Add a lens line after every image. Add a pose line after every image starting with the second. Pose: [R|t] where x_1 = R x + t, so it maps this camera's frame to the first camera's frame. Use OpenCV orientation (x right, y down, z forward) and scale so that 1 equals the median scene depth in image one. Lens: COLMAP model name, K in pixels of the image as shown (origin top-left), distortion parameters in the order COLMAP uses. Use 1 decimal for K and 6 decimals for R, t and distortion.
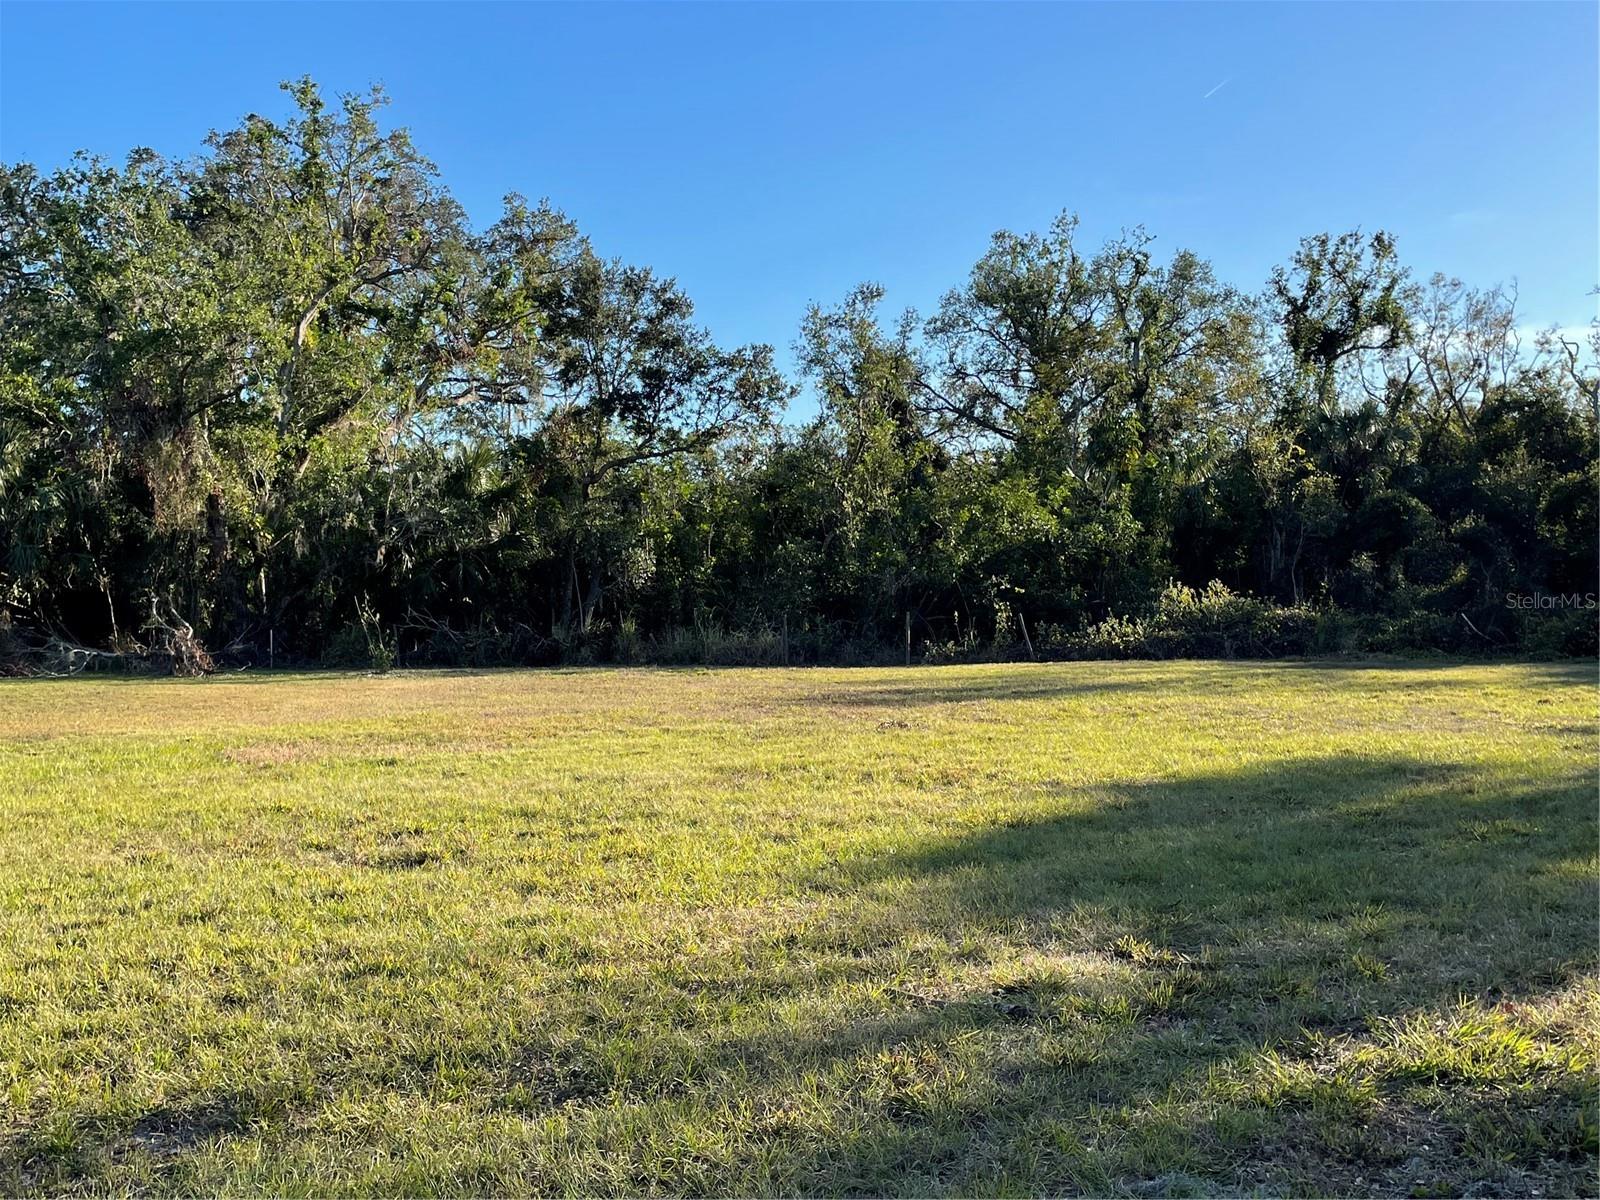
lens RADIAL K [[1707.3, 0, 800.3], [0, 1707.3, 599.1], [0, 0, 1]] dist [0.091490, 0.000000]
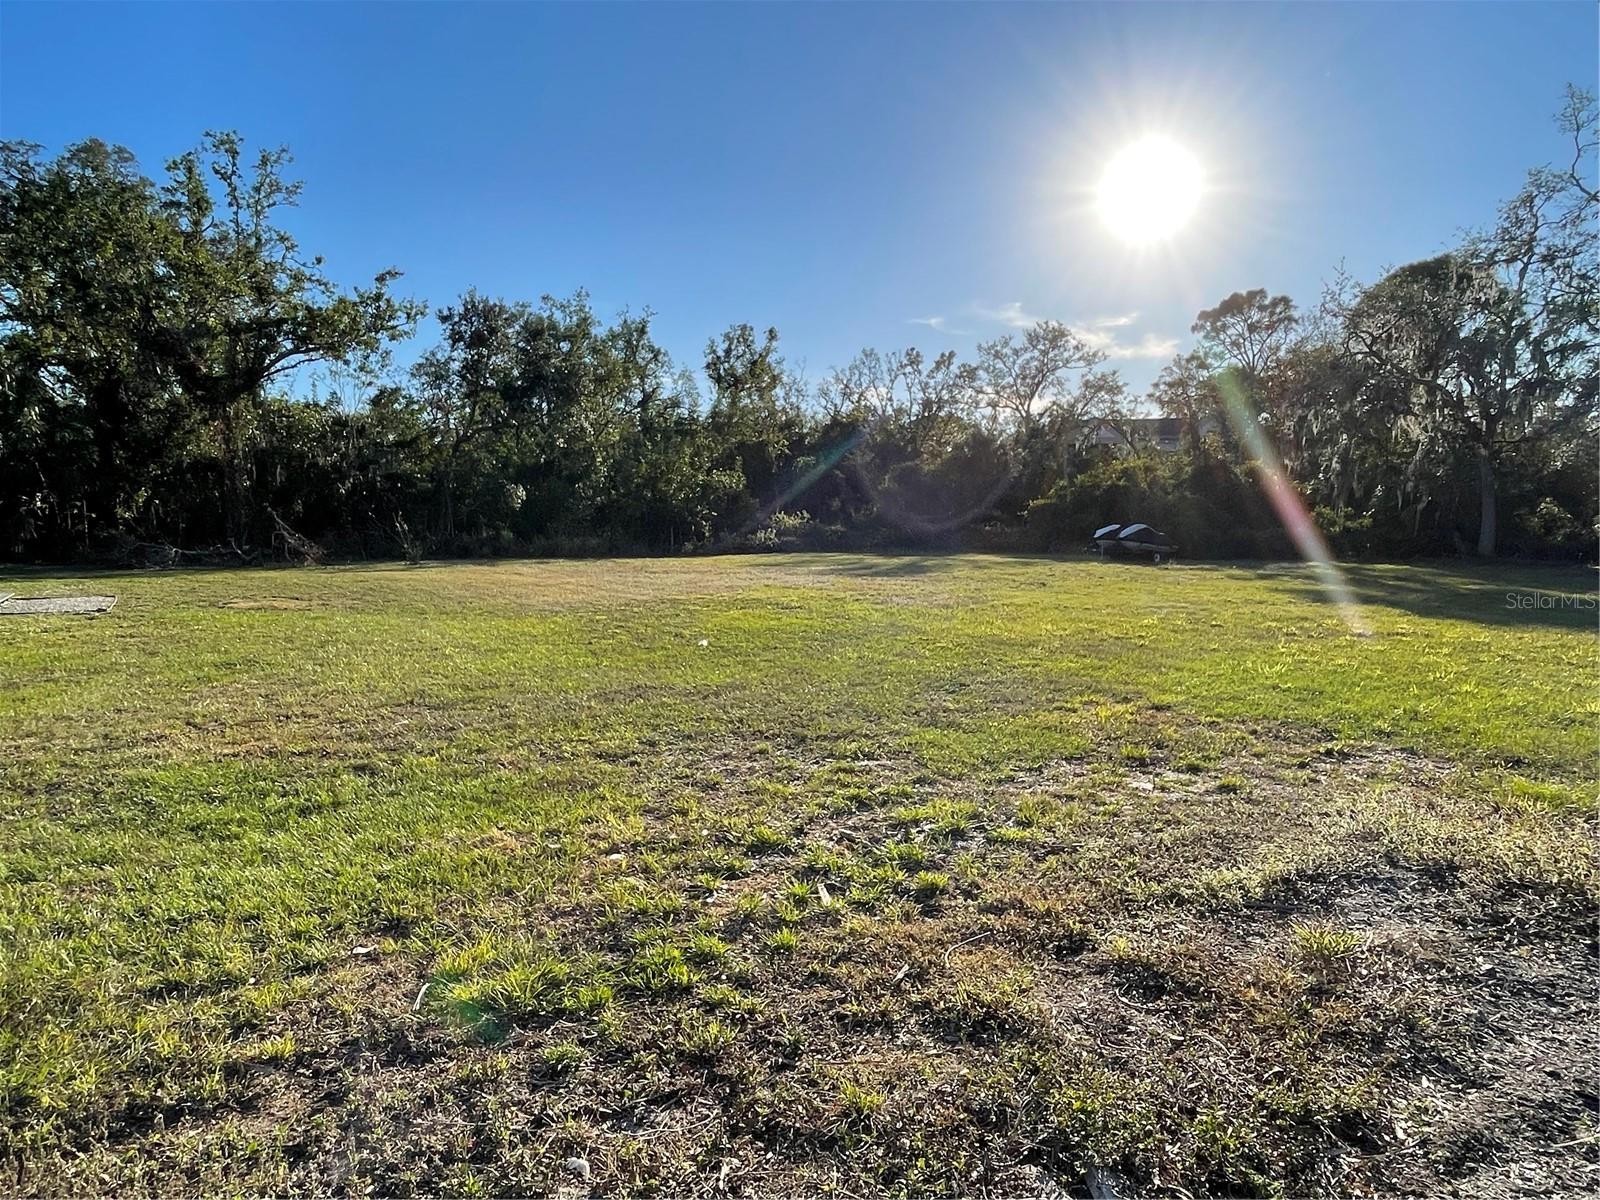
lens RADIAL K [[1002.2, 0, 800.6], [0, 1002.2, 600.6], [0, 0, 1]] dist [-0.001183, -0.003082]
pose [[0.837276, -0.029660, 0.545975, -0.370709], [-0.015235, 0.996875, 0.077518, 0.001550], [-0.546568, -0.073222, 0.834208, 0.065960]]
